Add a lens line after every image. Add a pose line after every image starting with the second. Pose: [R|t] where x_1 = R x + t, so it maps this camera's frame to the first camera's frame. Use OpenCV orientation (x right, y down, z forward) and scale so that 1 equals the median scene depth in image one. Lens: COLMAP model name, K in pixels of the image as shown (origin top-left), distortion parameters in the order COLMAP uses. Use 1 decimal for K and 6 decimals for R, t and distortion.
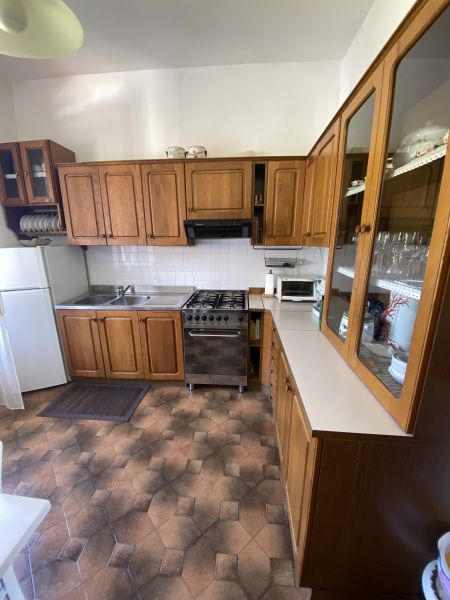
lens RADIAL K [[244.3, 0, 220.8], [0, 244.3, 297.7], [0, 0, 1]] dist [0.008417, -0.013817]
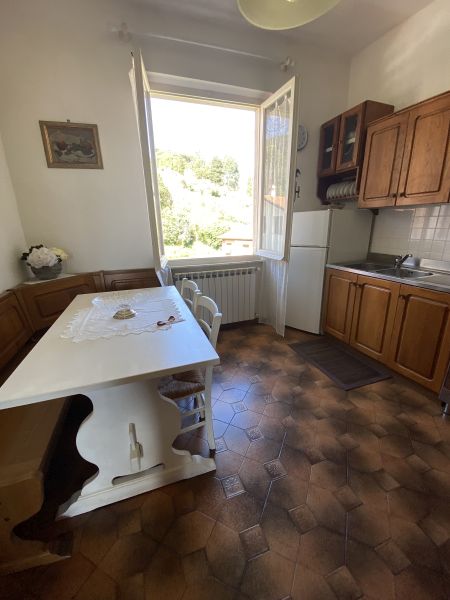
lens RADIAL K [[244.3, 0, 222.6], [0, 244.3, 297.3], [0, 0, 1]] dist [0.008417, -0.013817]
pose [[0.406949, 0.266075, -0.873840, 0.145641], [-0.201499, 0.959219, 0.198233, 0.054274], [0.890949, 0.095407, 0.443968, 0.093649]]
